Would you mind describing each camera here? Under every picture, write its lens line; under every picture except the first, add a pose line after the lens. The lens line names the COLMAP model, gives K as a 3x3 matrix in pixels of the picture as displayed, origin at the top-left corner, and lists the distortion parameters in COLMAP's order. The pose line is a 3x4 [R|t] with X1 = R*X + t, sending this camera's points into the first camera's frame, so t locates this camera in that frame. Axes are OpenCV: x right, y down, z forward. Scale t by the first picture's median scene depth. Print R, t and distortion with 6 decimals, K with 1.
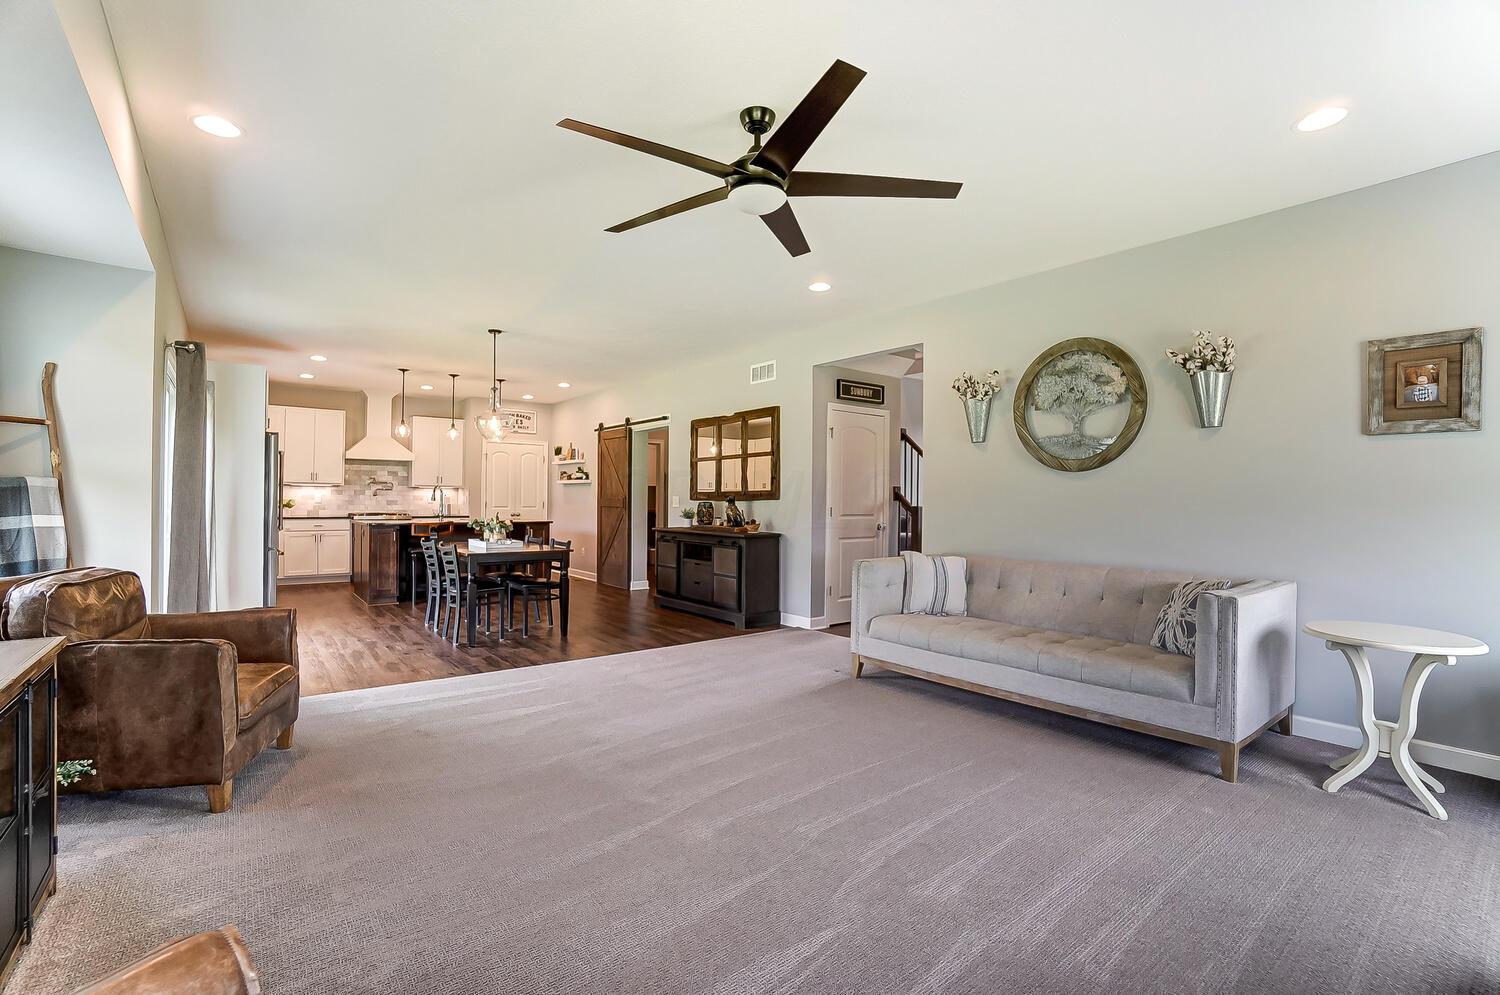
lens RADIAL K [[656.8, 0, 749.9], [0, 656.8, 490.2], [0, 0, 1]] dist [-0.000774, 0.000003]
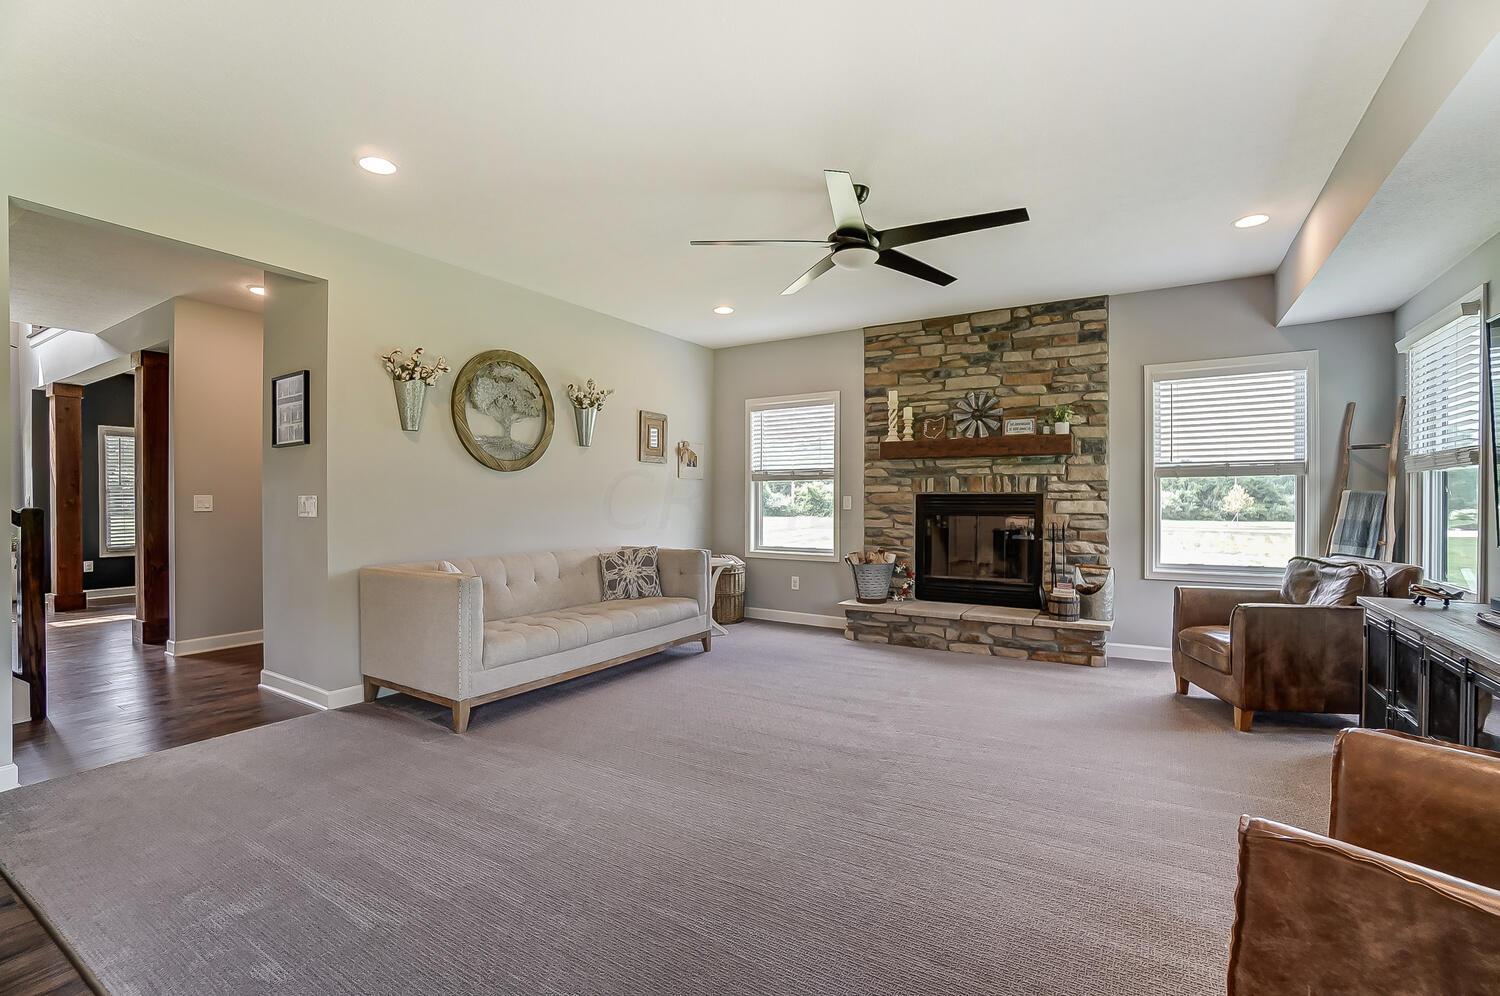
lens RADIAL K [[641.3, 0, 750.0], [0, 641.3, 498.0], [0, 0, 1]] dist [-0.021563, 0.013121]
pose [[-0.296557, -0.010037, 0.954962, -0.645553], [-0.015246, 0.999867, 0.005775, 0.004282], [-0.954894, -0.012847, -0.296670, 0.909969]]
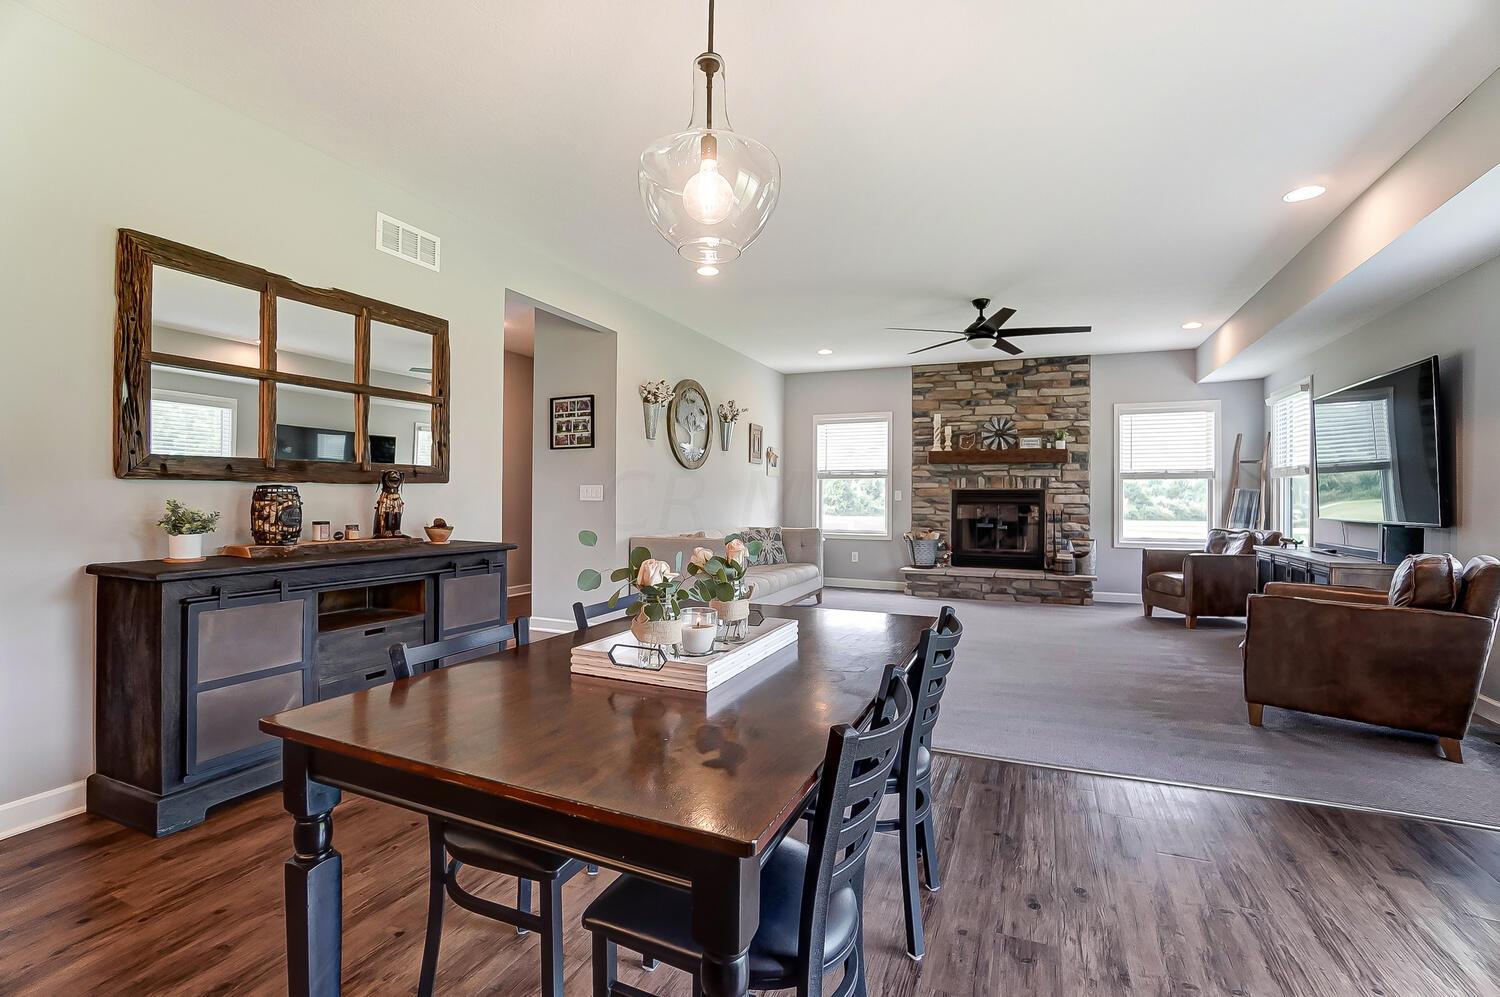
lens RADIAL K [[656.8, 0, 749.9], [0, 656.8, 491.2], [0, 0, 1]] dist [-0.000774, 0.000003]
pose [[-0.442677, -0.005382, 0.896665, -0.893145], [-0.023889, 0.999698, -0.005793, 0.027374], [-0.896363, -0.023985, -0.442672, 1.512855]]
